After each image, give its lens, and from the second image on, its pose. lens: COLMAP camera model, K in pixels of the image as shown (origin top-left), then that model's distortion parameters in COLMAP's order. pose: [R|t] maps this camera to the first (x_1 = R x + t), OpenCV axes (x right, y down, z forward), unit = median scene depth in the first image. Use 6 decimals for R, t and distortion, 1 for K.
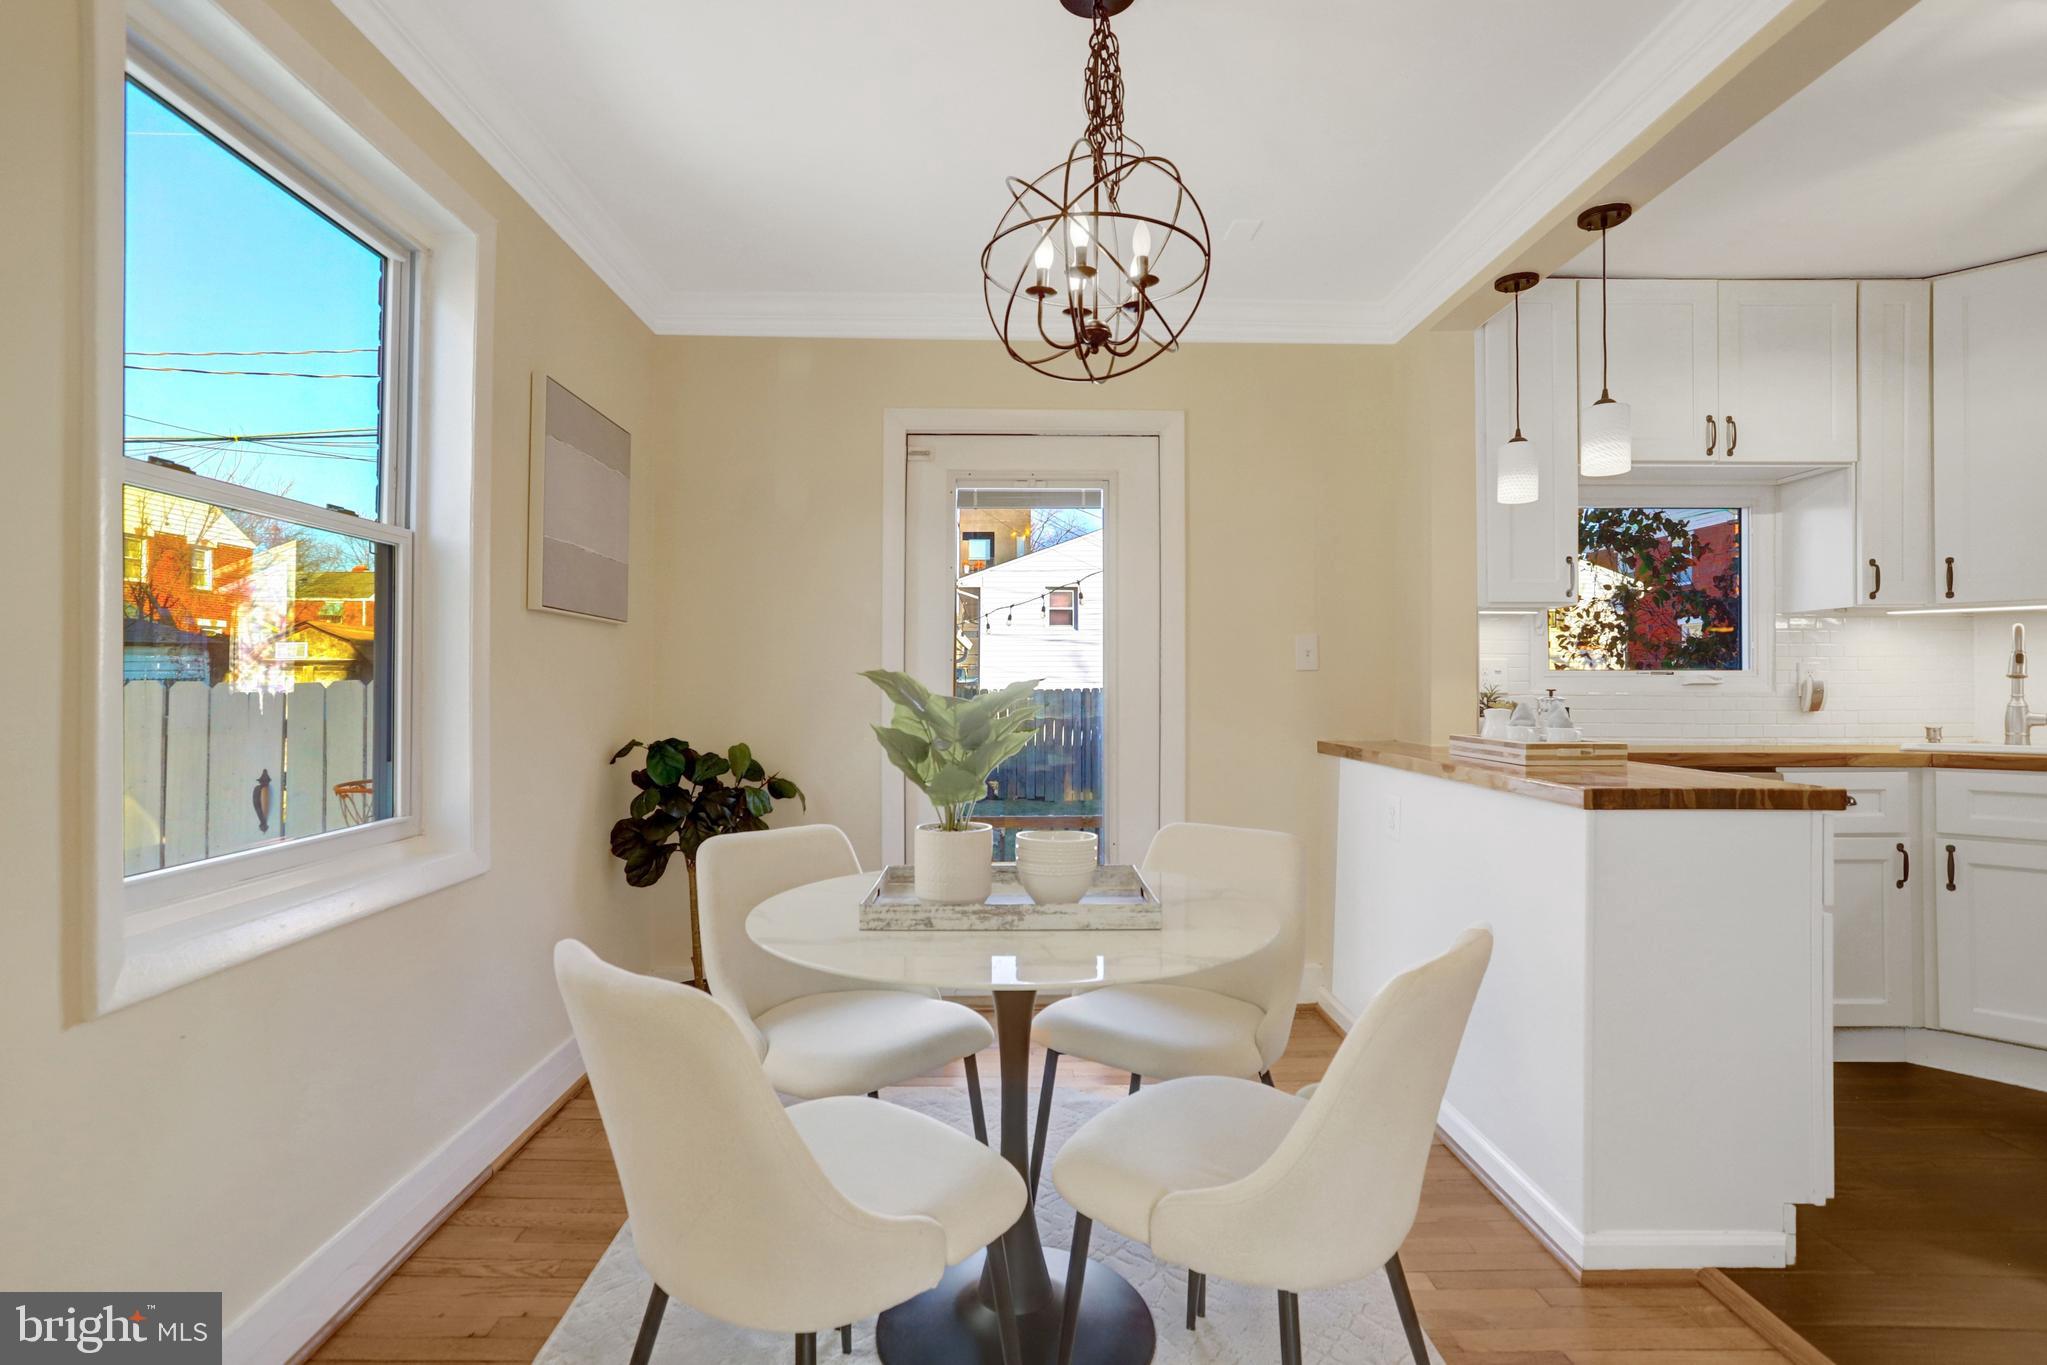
lens RADIAL K [[1011.0, 0, 1000.9], [0, 1011.0, 679.8], [0, 0, 1]] dist [-0.035563, 0.031935]
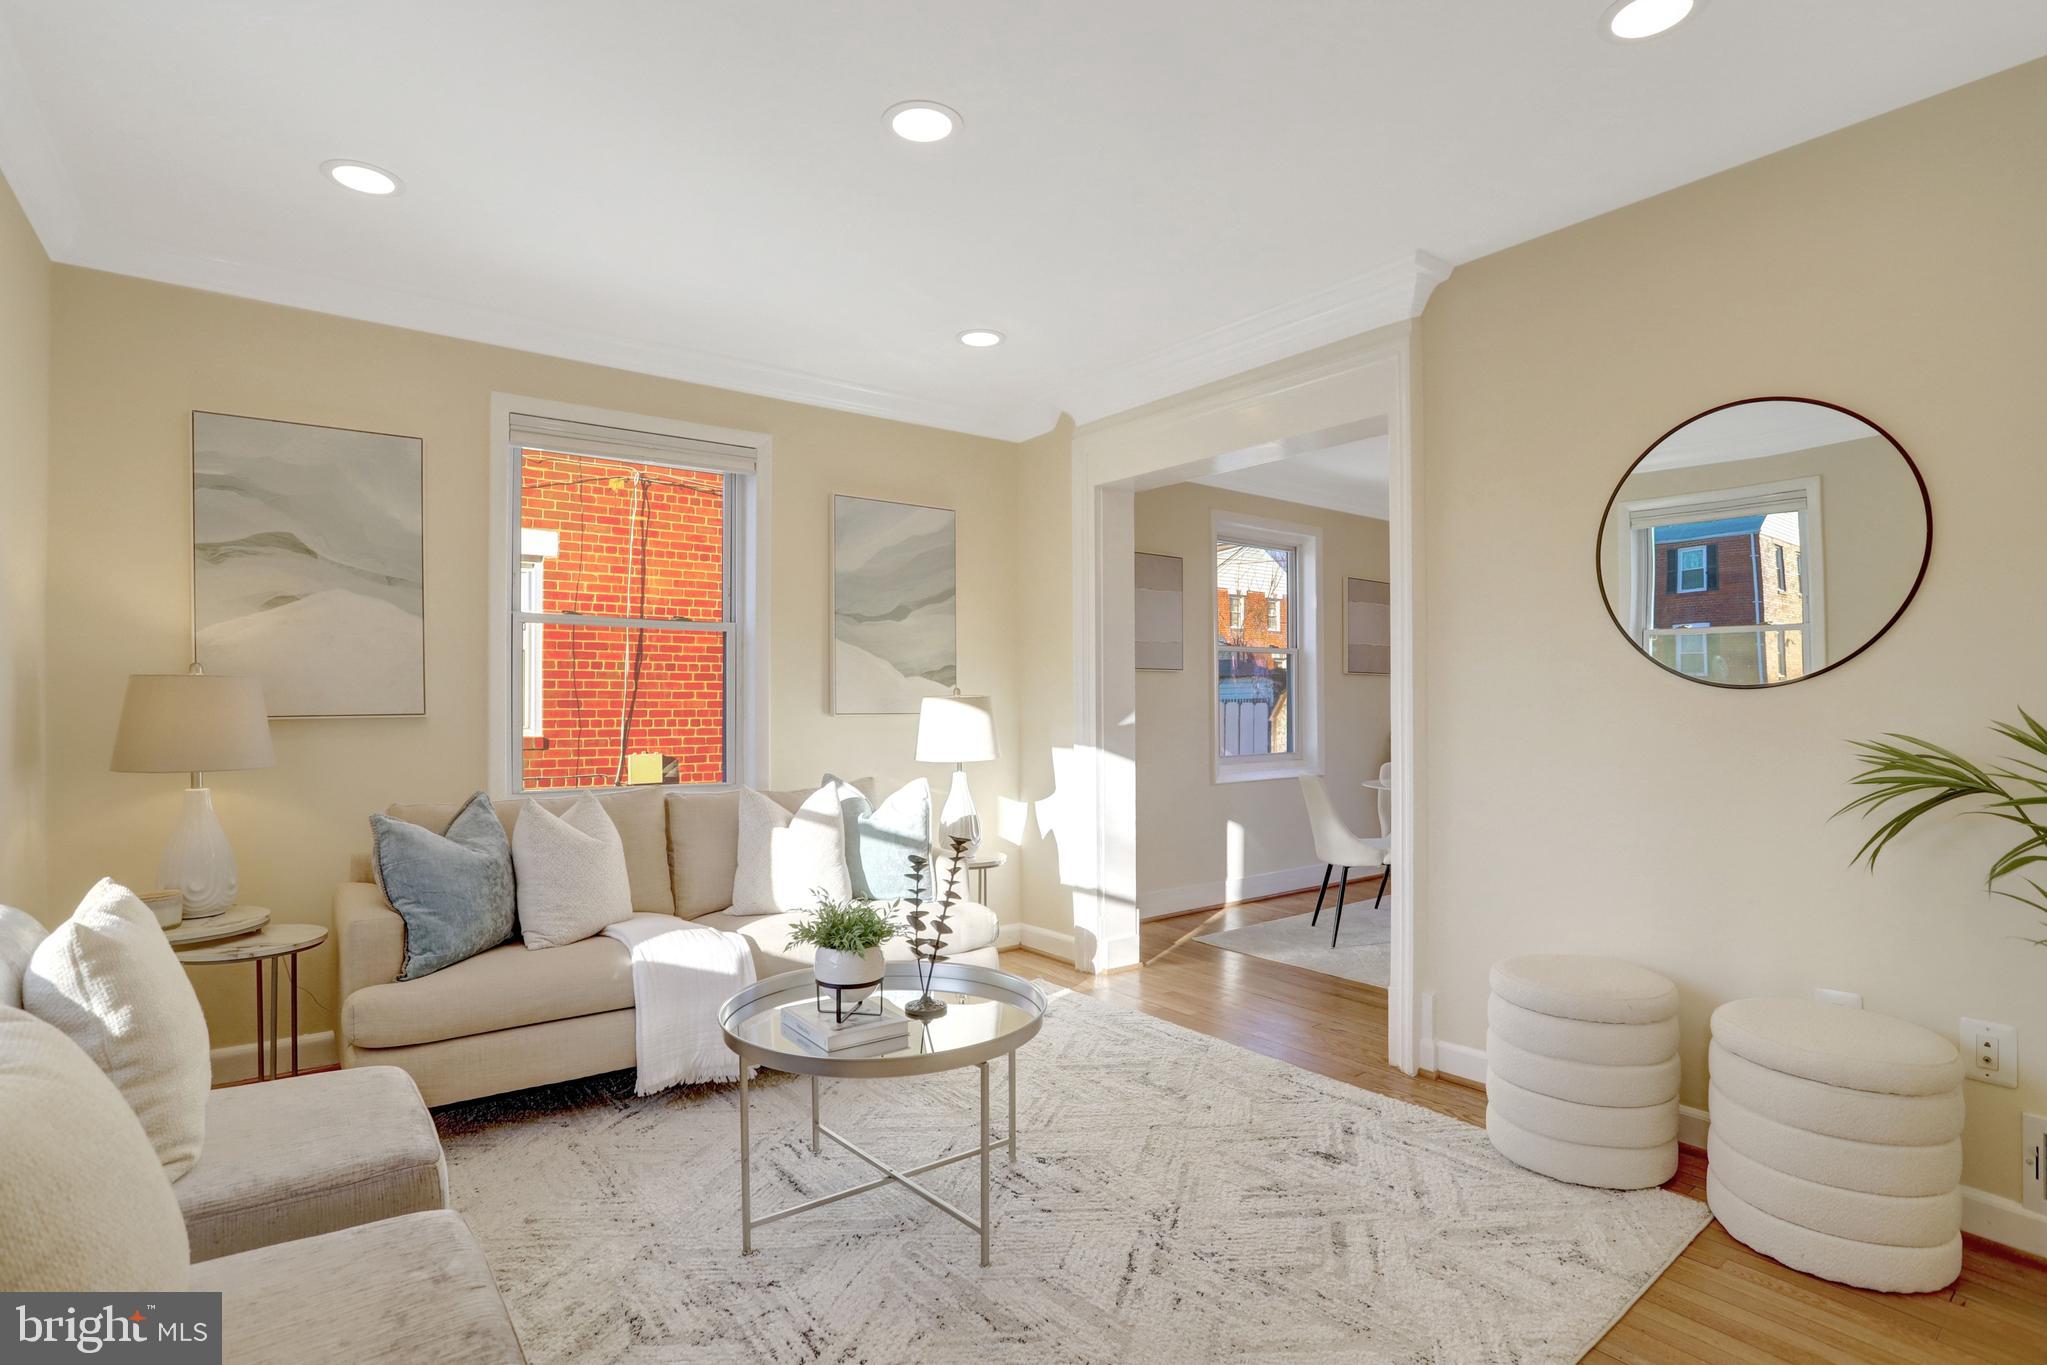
lens RADIAL K [[1011.0, 0, 1000.9], [0, 1011.0, 679.8], [0, 0, 1]] dist [-0.035563, 0.031935]
pose [[0.586557, -0.026345, -0.809480, 0.497419], [0.014839, 0.999653, -0.021782, -0.005146], [0.809772, 0.000764, 0.586744, -0.546089]]
